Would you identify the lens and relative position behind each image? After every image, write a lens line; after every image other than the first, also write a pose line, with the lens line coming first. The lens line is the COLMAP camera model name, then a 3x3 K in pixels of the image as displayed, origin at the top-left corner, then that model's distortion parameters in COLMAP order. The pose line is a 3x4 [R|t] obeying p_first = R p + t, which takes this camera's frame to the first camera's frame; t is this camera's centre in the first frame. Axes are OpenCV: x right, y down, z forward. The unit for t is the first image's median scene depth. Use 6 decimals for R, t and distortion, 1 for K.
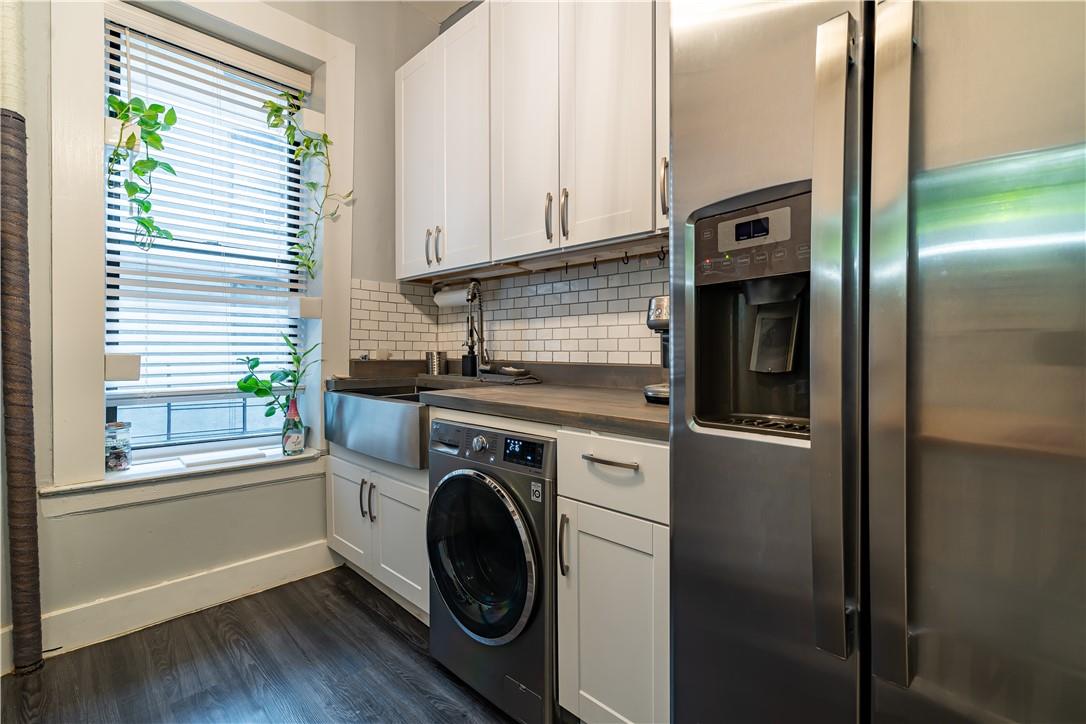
lens RADIAL K [[492.4, 0, 542.9], [0, 492.4, 364.9], [0, 0, 1]] dist [-0.001723, 0.000249]
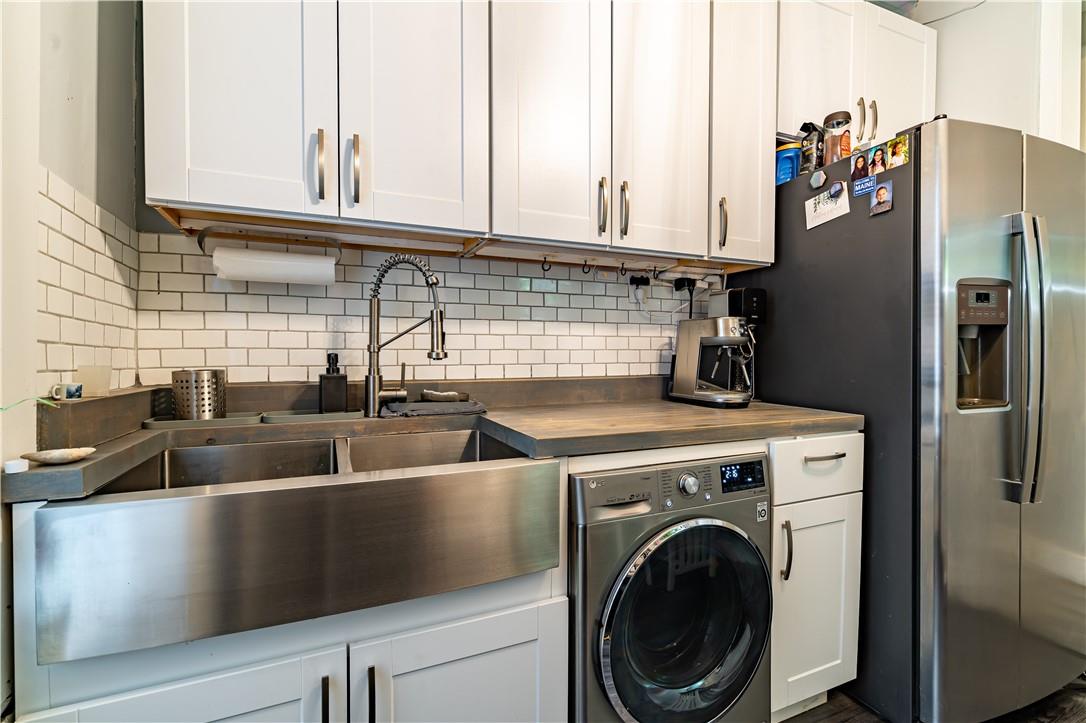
lens RADIAL K [[494.8, 0, 540.3], [0, 494.8, 362.0], [0, 0, 1]] dist [-0.004562, 0.000513]
pose [[0.369233, -0.014014, 0.929231, -0.774782], [0.032410, 0.999472, 0.002195, -0.036781], [-0.928771, 0.029306, 0.369493, 0.752731]]
